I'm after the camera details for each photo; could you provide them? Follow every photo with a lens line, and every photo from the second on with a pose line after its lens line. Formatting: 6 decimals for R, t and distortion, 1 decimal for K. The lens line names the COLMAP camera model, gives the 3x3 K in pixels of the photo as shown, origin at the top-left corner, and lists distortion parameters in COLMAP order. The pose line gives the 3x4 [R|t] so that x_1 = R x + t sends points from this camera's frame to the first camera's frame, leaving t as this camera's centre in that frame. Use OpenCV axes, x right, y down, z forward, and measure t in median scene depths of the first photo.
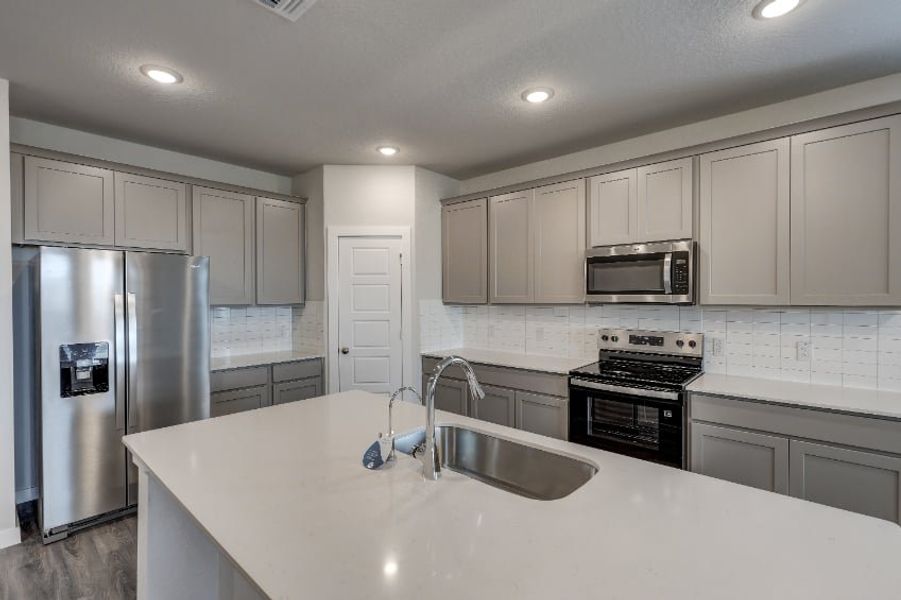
lens RADIAL K [[413.6, 0, 449.1], [0, 413.6, 300.9], [0, 0, 1]] dist [-0.000017, -0.000029]
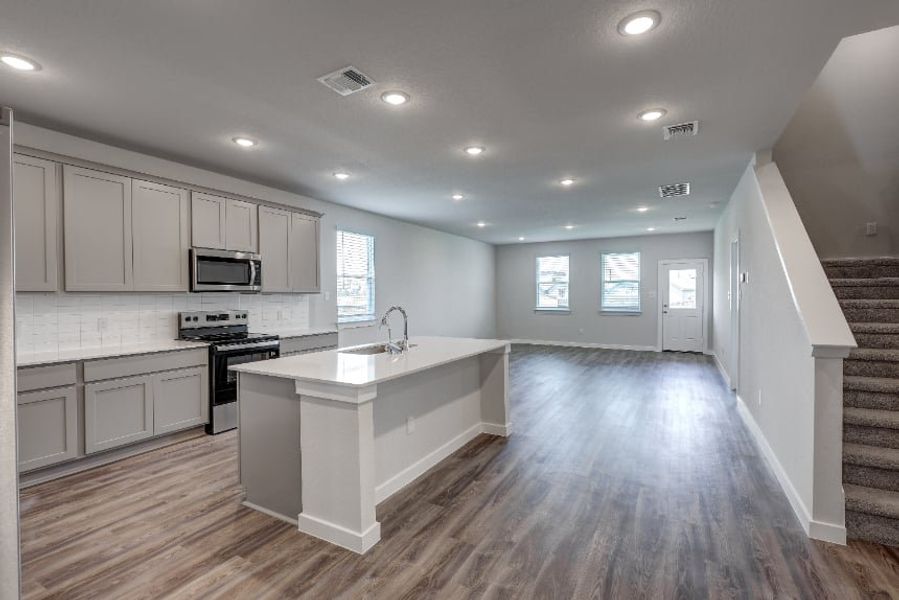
lens RADIAL K [[412.7, 0, 448.1], [0, 412.7, 300.9], [0, 0, 1]] dist [-0.000017, -0.000029]
pose [[-0.217314, -0.010444, 0.976046, -1.078848], [0.013740, 0.999811, 0.013757, 0.028865], [-0.976005, 0.016401, -0.217130, 0.522765]]
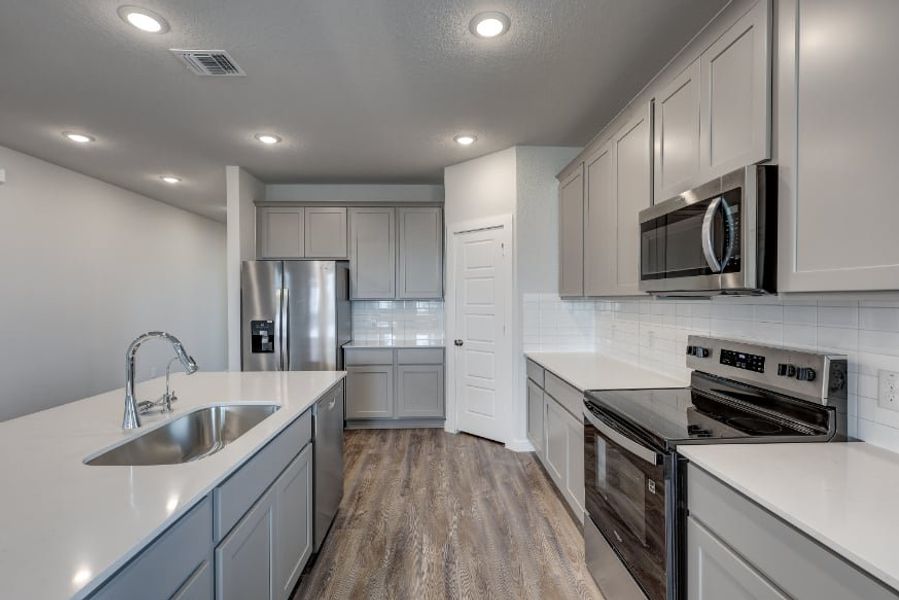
lens RADIAL K [[412.7, 0, 448.1], [0, 412.7, 300.9], [0, 0, 1]] dist [-0.000017, -0.000029]
pose [[0.692371, 0.005392, -0.721522, 0.592376], [-0.006505, 0.999978, 0.001232, 0.018102], [0.721513, 0.003840, 0.692391, 0.331078]]
